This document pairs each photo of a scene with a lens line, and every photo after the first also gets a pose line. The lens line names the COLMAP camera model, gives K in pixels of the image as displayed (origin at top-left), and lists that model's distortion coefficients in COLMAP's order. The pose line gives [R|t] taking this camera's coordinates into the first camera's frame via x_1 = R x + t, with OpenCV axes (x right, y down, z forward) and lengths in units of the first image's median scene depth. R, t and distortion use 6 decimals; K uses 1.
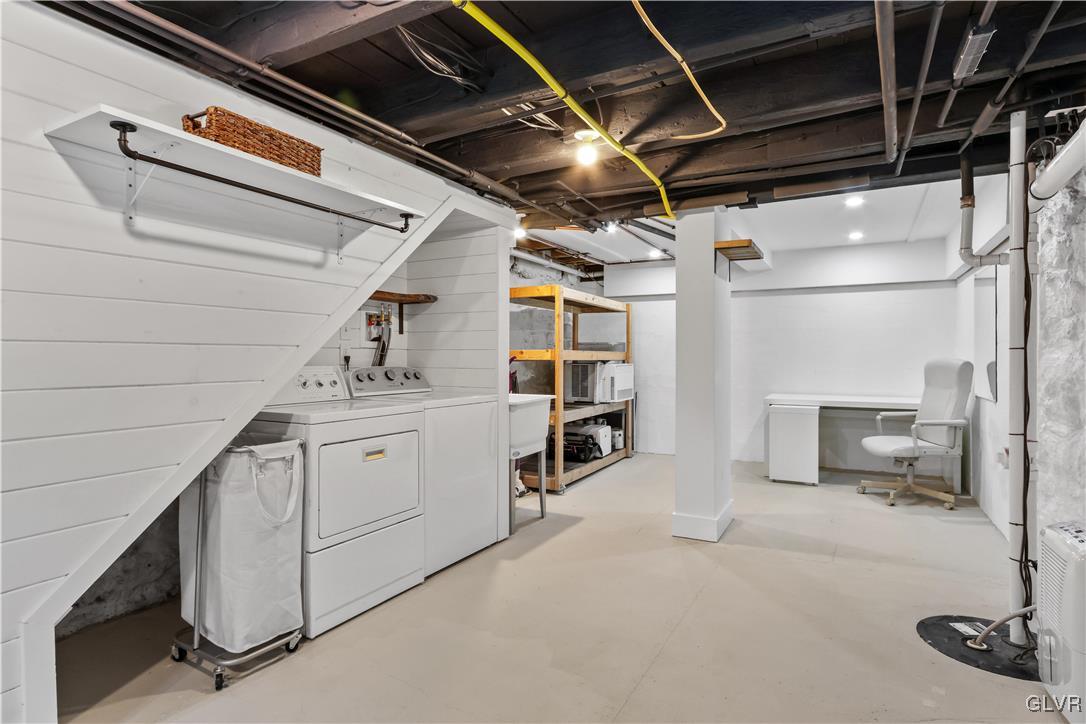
lens RADIAL K [[577.9, 0, 555.8], [0, 577.9, 358.9], [0, 0, 1]] dist [0.000850, 0.000070]
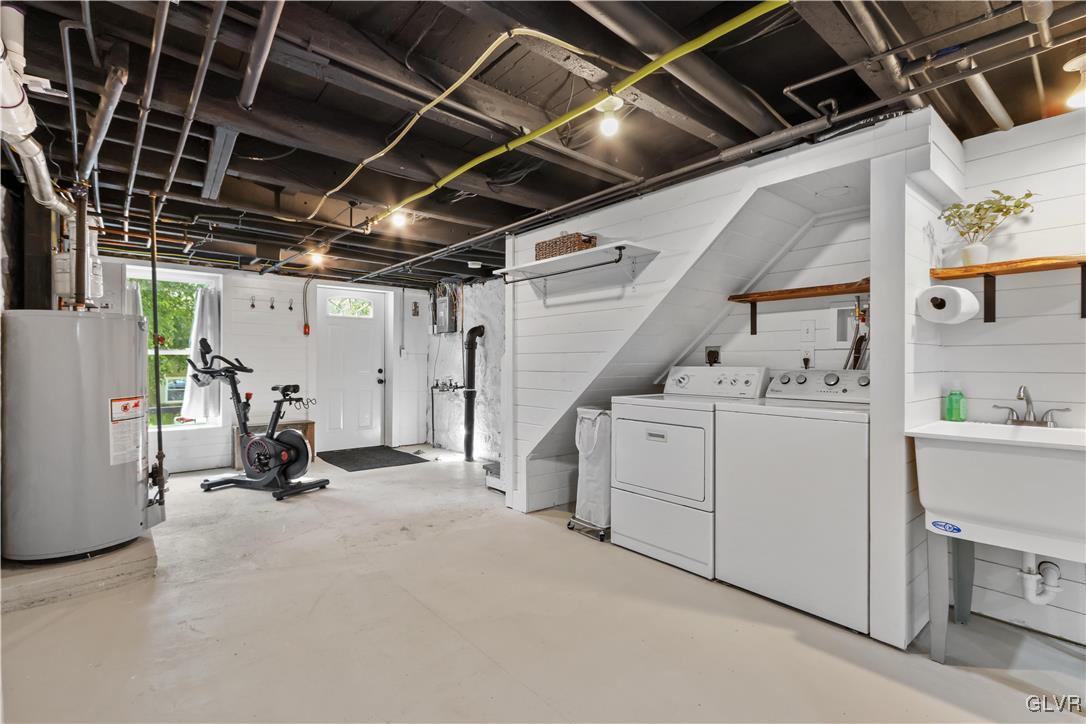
lens RADIAL K [[497.0, 0, 543.0], [0, 497.0, 362.0], [0, 0, 1]] dist [-0.001454, 0.000169]
pose [[-0.368722, 0.002452, -0.929536, 0.703086], [-0.001421, 0.999994, 0.003201, 0.000600], [0.929538, 0.002501, -0.368717, 1.062756]]
